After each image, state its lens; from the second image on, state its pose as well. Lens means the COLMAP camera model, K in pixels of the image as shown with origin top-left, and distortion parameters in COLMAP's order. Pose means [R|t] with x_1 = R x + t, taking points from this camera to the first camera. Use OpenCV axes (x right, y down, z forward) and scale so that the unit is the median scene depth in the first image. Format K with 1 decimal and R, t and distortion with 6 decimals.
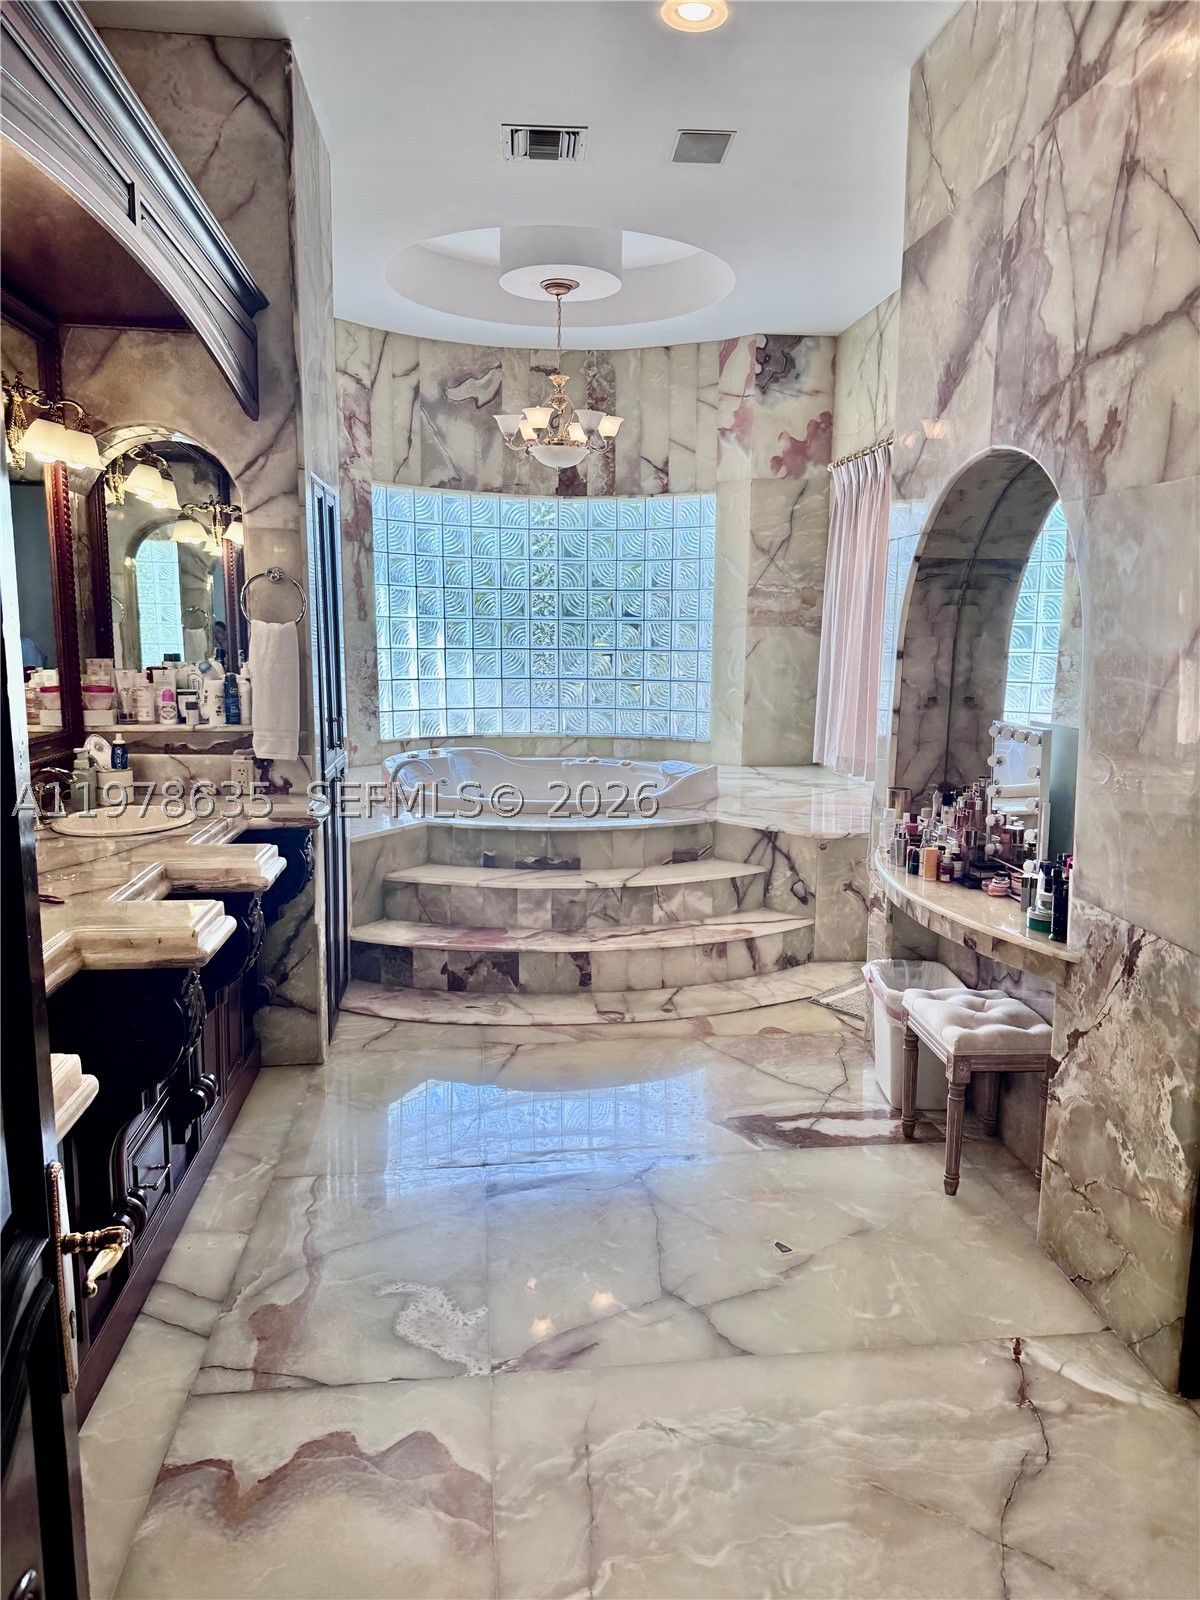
lens RADIAL K [[1124.4, 0, 600.0], [0, 1124.4, 800.0], [0, 0, 1]] dist [0.000799, -0.028391]
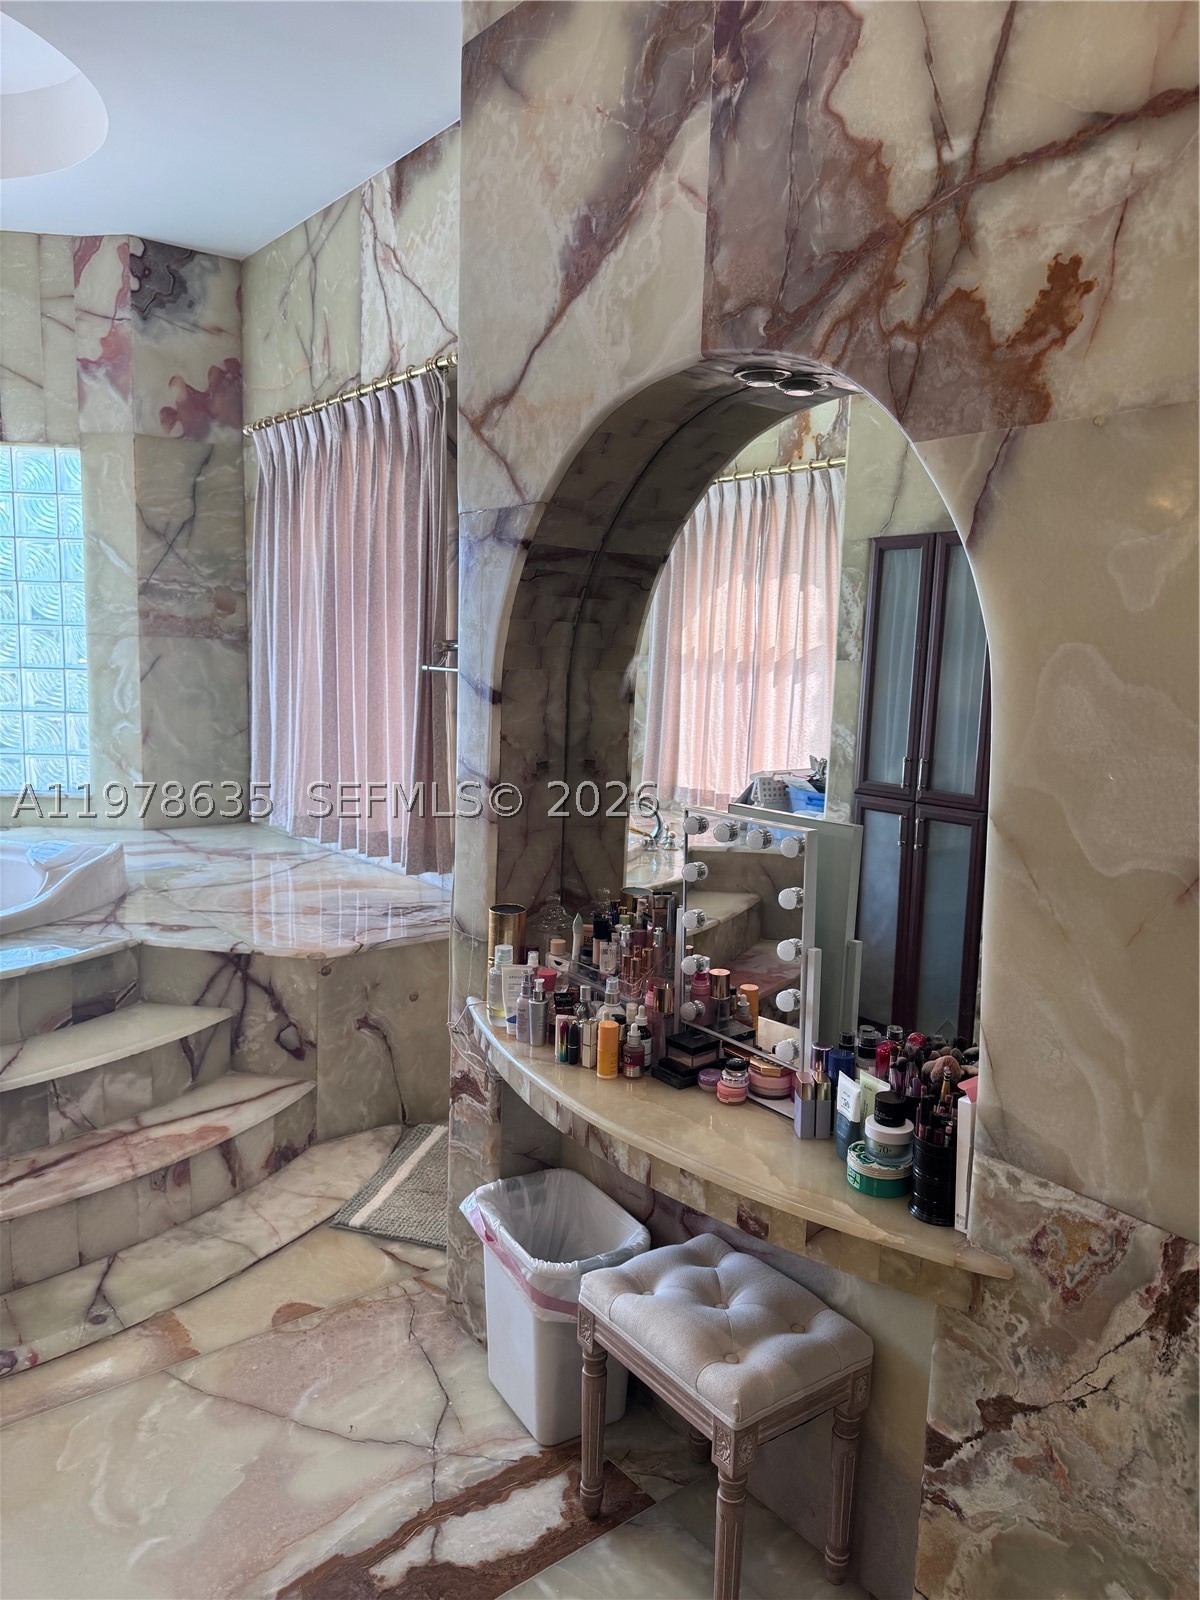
lens RADIAL K [[1125.1, 0, 605.3], [0, 1125.1, 797.2], [0, 0, 1]] dist [0.055541, -0.073781]
pose [[0.846260, -0.048437, 0.530564, -0.017025], [0.055268, 0.998467, 0.003001, -0.073414], [-0.529896, 0.026783, 0.847640, 0.450562]]
